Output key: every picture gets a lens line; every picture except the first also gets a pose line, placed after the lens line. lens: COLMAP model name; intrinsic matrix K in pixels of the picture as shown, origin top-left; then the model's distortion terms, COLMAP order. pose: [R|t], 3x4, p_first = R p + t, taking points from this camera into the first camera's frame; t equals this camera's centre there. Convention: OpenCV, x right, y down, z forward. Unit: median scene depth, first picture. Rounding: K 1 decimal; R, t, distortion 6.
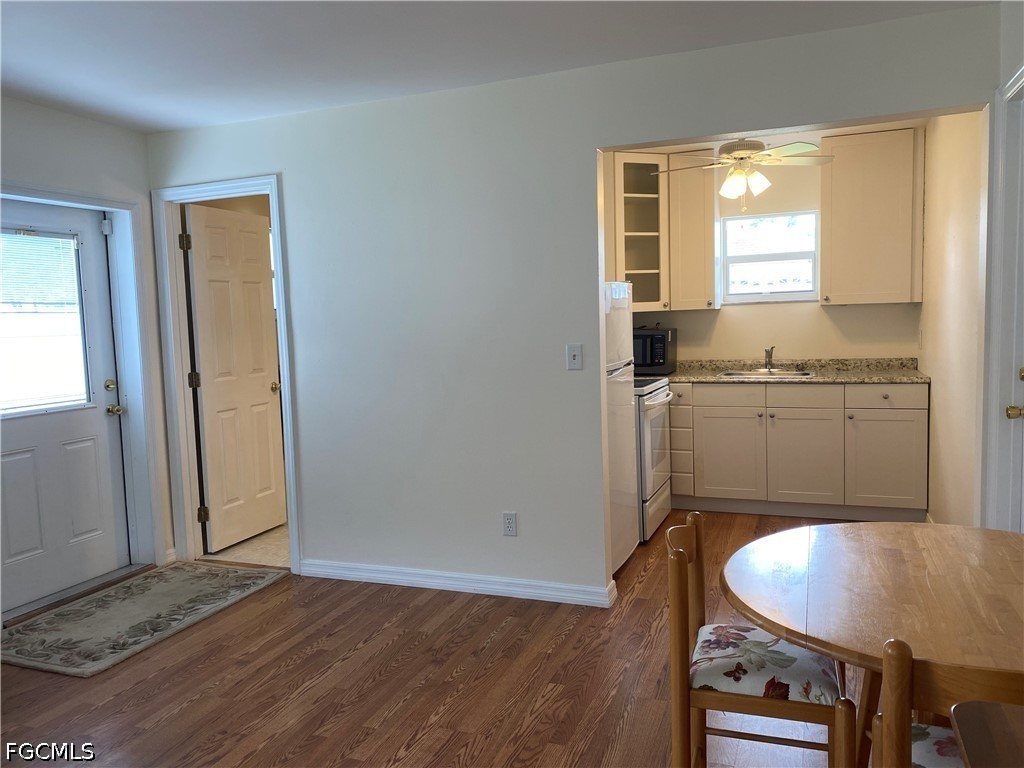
lens RADIAL K [[792.8, 0, 512.0], [0, 792.8, 384.0], [0, 0, 1]] dist [0.067813, -0.108936]
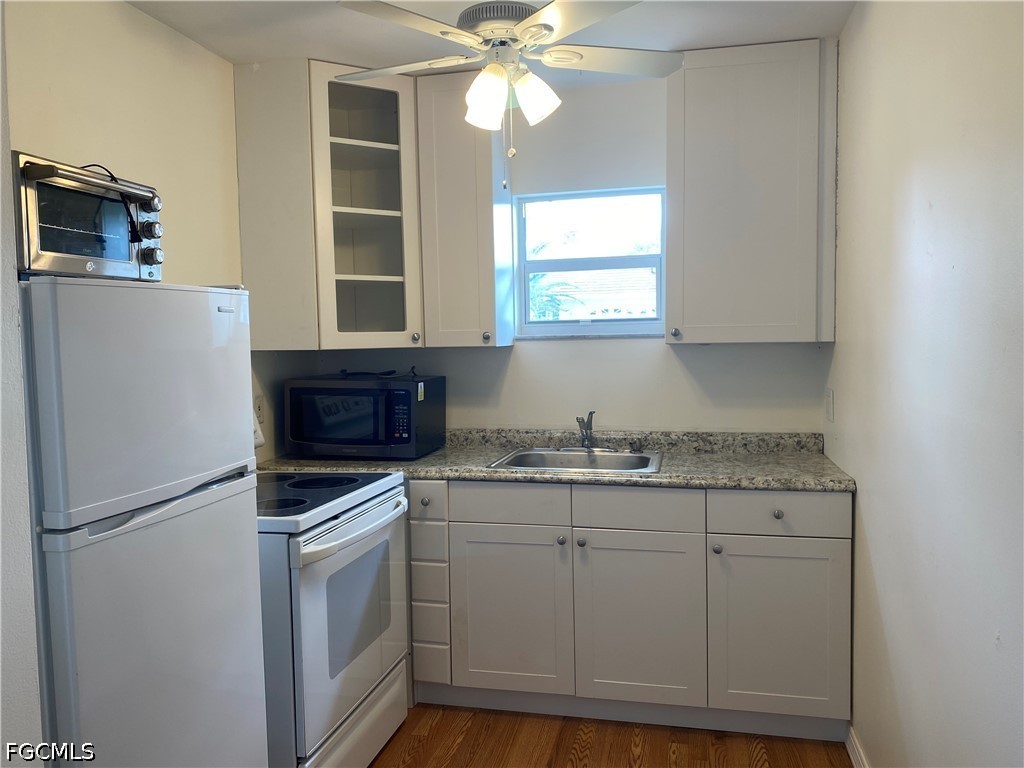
lens RADIAL K [[798.2, 0, 512.0], [0, 798.2, 384.0], [0, 0, 1]] dist [0.142506, -0.292509]
pose [[0.989472, 0.006926, 0.144557, 0.188204], [-0.002580, 0.999540, -0.030231, -0.050730], [-0.144700, 0.029540, 0.989035, 0.434199]]
